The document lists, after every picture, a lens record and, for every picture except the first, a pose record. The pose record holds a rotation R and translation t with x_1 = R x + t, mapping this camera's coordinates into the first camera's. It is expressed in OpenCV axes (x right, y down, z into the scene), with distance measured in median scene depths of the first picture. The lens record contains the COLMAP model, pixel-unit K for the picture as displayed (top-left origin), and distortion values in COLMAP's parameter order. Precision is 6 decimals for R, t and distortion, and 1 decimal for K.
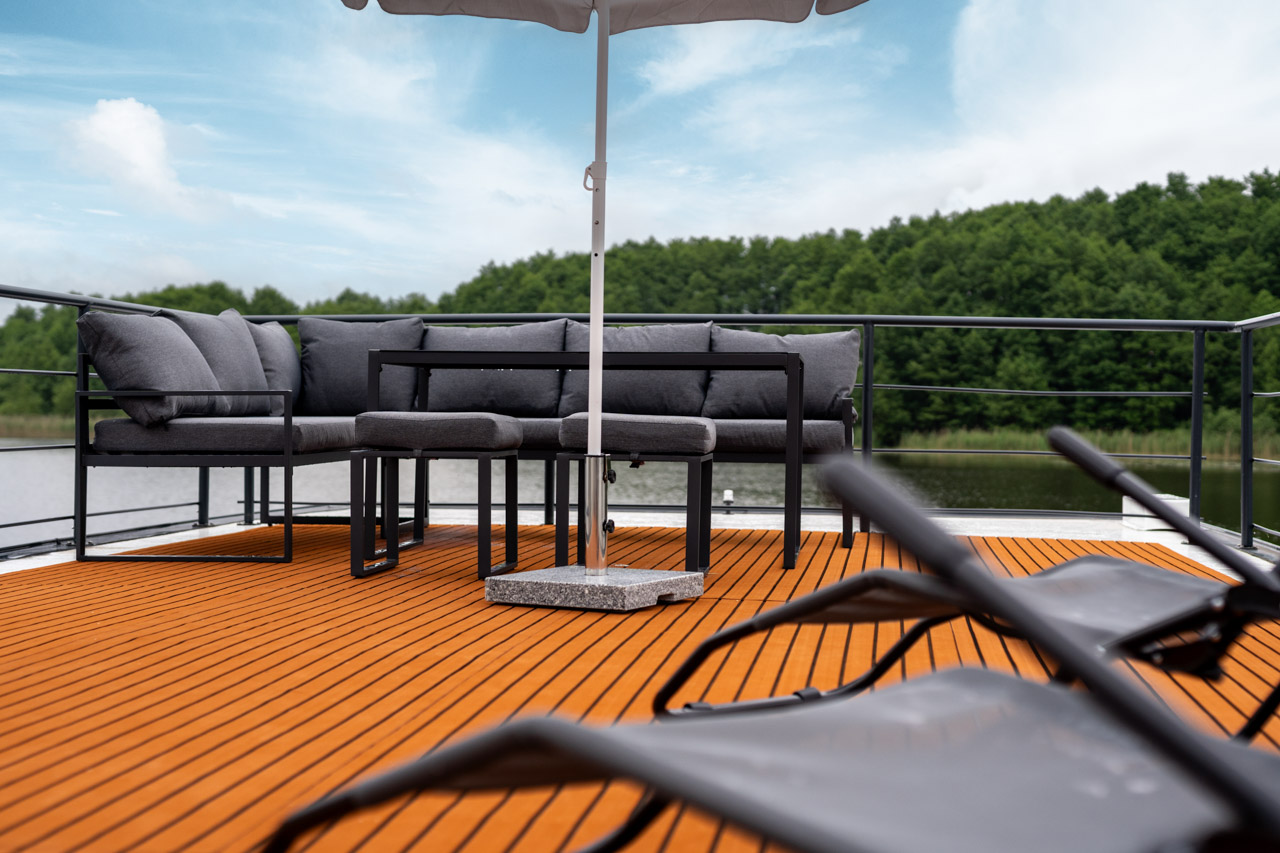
lens RADIAL K [[1846.6, 0, 640.6], [0, 1846.6, 426.0], [0, 0, 1]] dist [-0.009565, 0.000000]
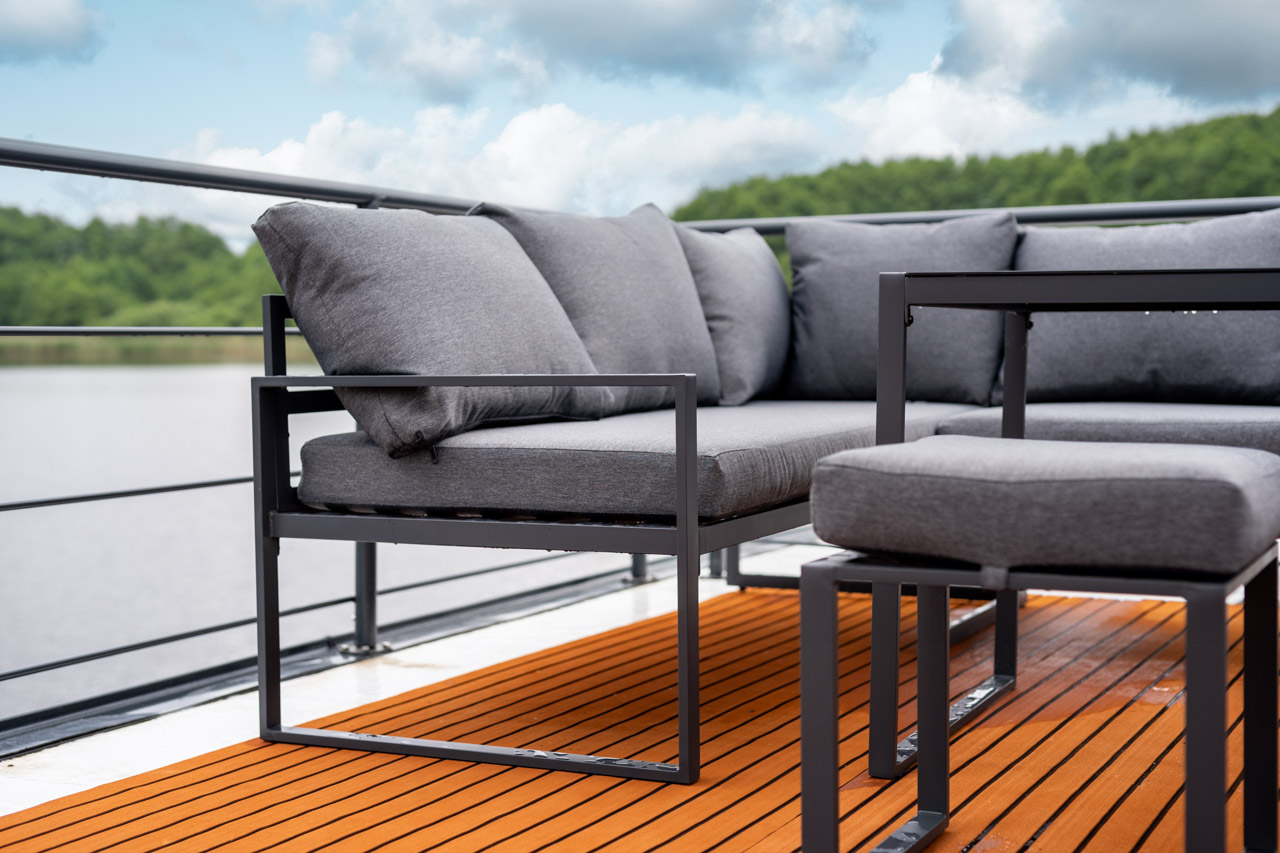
lens RADIAL K [[1846.6, 0, 640.3], [0, 1846.6, 424.1], [0, 0, 1]] dist [-0.009565, 0.000000]
pose [[0.949229, 0.003120, -0.314572, -0.062425], [0.008354, 0.999348, 0.035121, -0.020434], [0.314476, -0.035965, 0.948584, 0.540498]]
